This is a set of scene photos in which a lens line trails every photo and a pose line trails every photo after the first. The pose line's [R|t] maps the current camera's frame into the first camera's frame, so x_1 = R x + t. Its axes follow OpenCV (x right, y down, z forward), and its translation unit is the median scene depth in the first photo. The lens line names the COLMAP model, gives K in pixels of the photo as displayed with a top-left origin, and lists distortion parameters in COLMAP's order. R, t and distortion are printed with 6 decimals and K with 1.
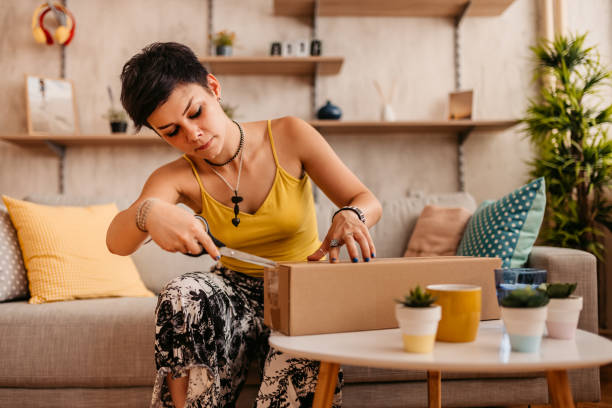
lens RADIAL K [[591.5, 0, 306.0], [0, 591.5, 204.0], [0, 0, 1]] dist [-0.011646, -0.004882]
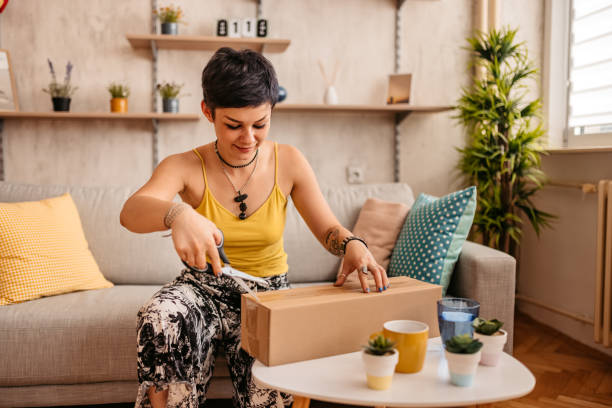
lens RADIAL K [[598.0, 0, 306.0], [0, 598.0, 204.0], [0, 0, 1]] dist [-0.029244, 0.015715]
pose [[0.991827, 0.004741, 0.127503, -0.059038], [-0.019798, 0.992924, 0.117086, -0.134018], [-0.126046, -0.118654, 0.984903, -0.075916]]
